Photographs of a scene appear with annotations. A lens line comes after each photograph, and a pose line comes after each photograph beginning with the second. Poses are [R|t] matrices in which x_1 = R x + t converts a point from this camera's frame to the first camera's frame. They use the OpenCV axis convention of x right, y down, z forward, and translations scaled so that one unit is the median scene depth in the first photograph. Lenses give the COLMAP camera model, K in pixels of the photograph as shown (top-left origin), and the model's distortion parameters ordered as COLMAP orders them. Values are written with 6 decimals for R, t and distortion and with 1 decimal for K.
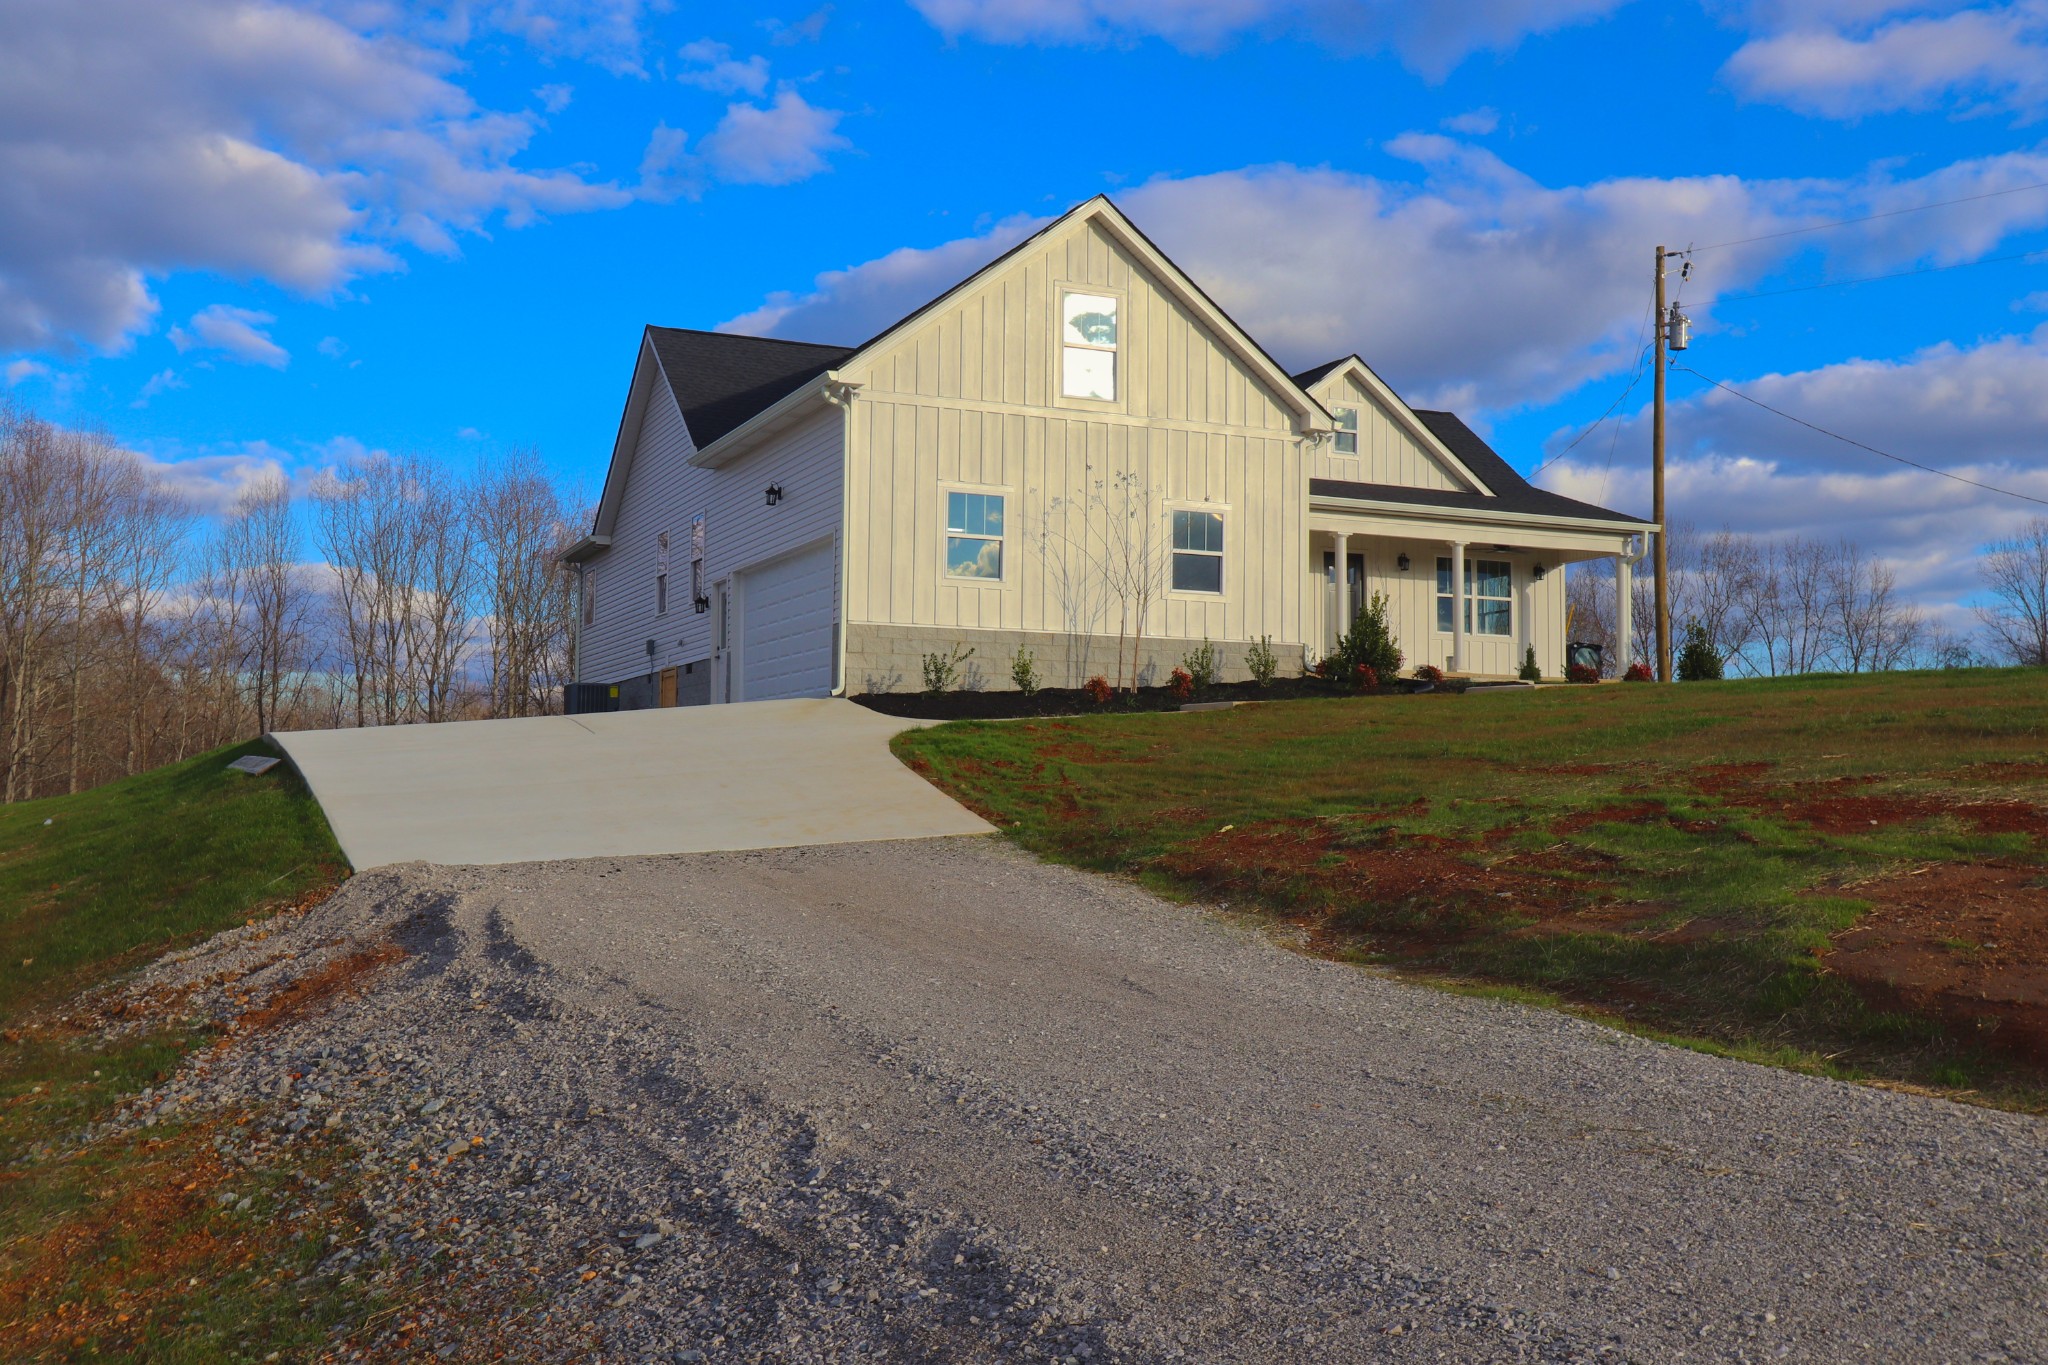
lens RADIAL K [[1972.7, 0, 1035.9], [0, 1972.7, 679.5], [0, 0, 1]] dist [0.002091, 0.000000]
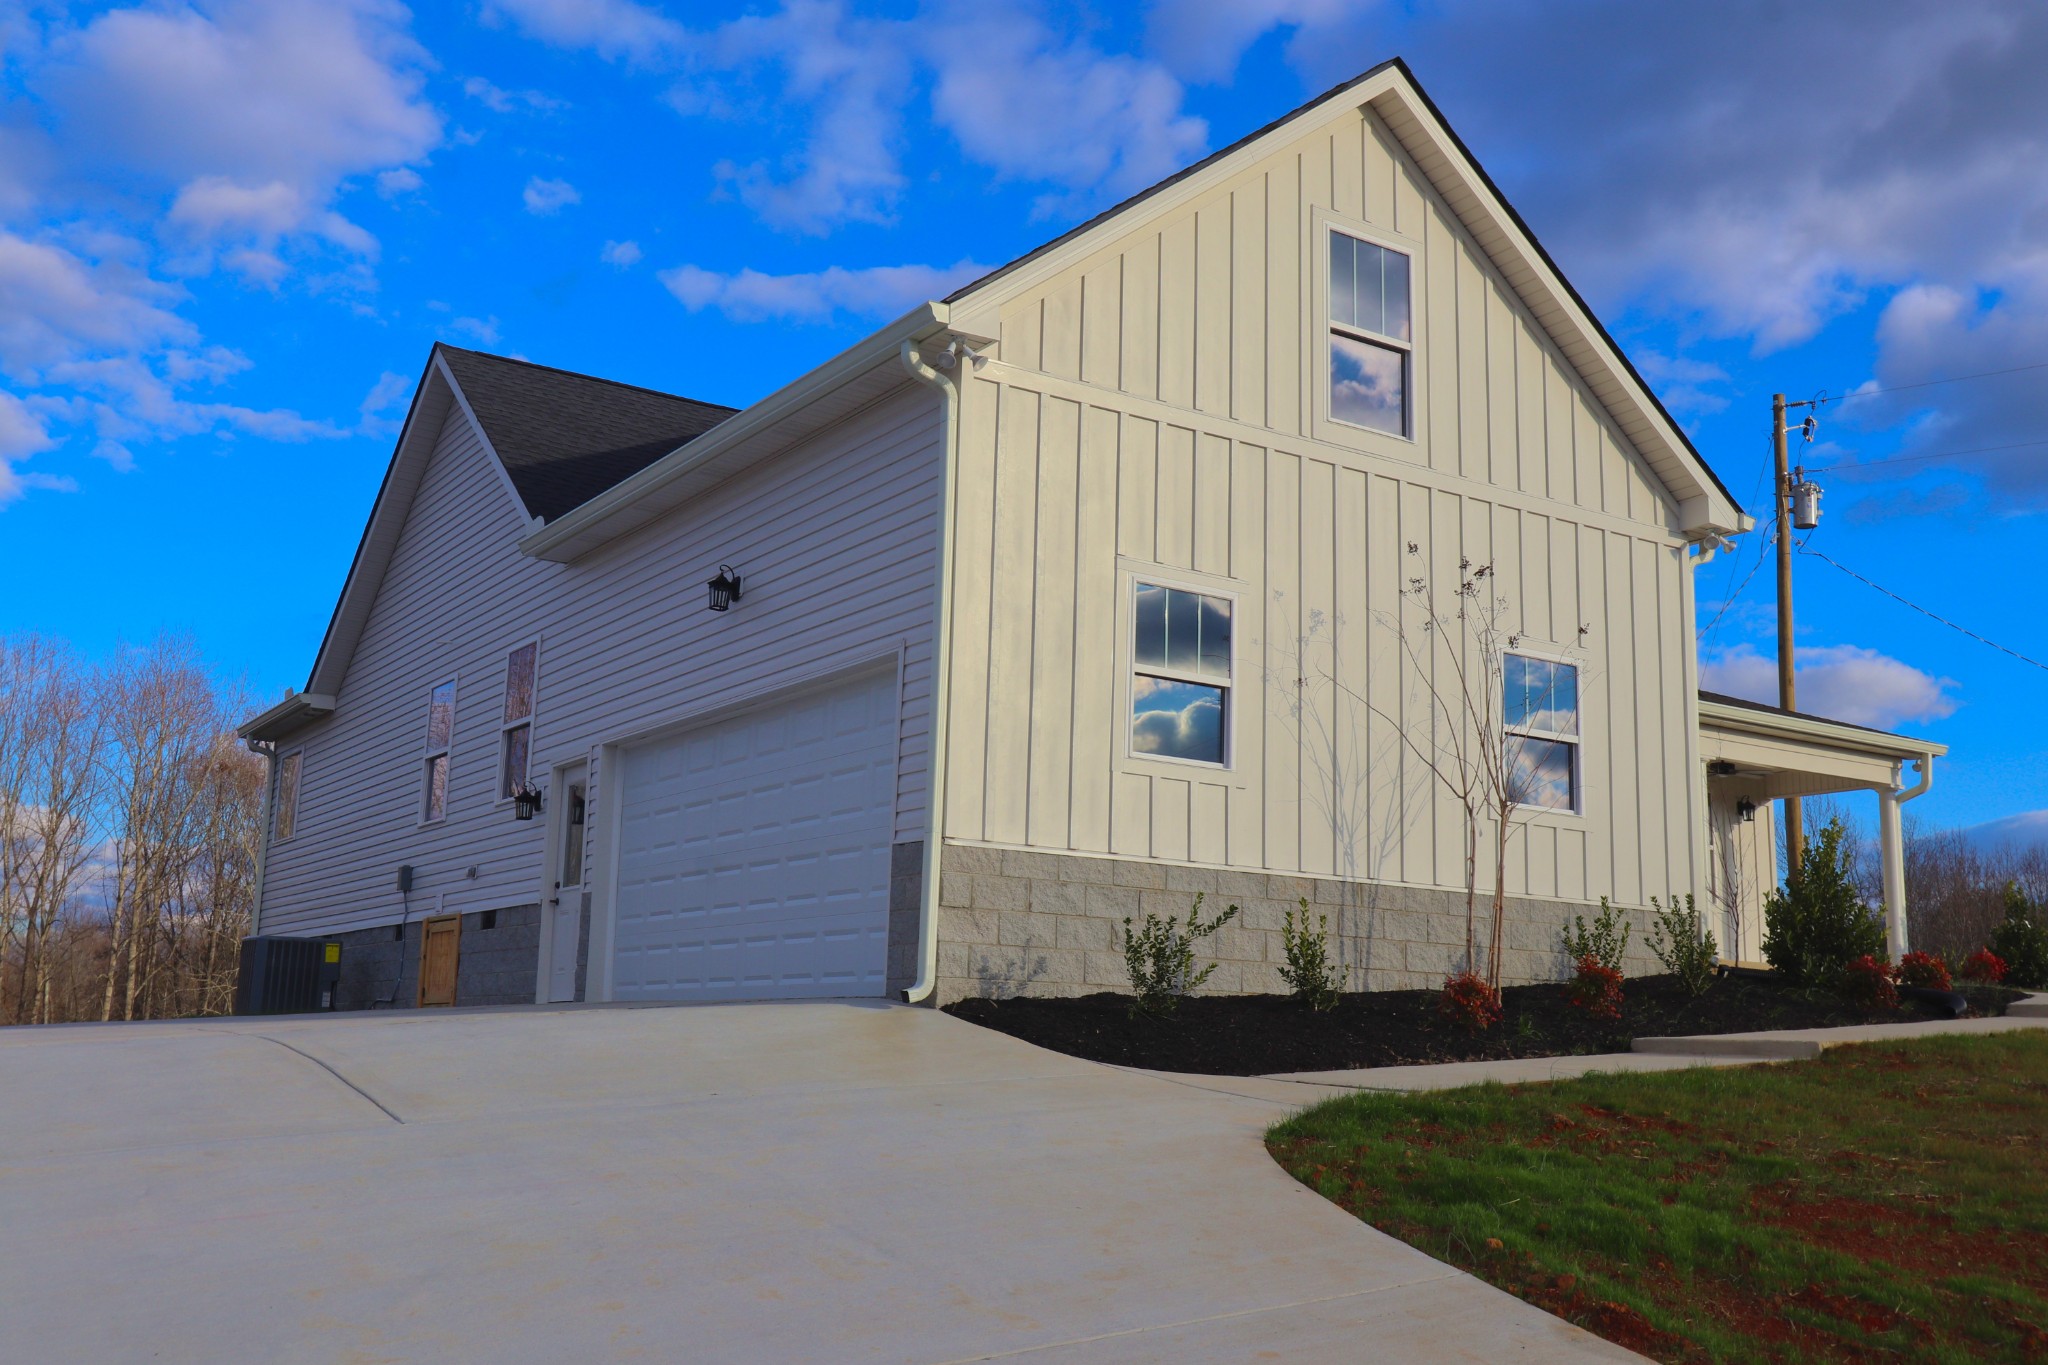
lens RADIAL K [[1972.7, 0, 1033.9], [0, 1972.7, 677.1], [0, 0, 1]] dist [0.002091, 0.000000]
pose [[0.986012, 0.047728, 0.159693, -0.135977], [-0.027504, 0.991581, -0.126536, -0.008449], [-0.164388, 0.120373, 0.979023, 0.491386]]
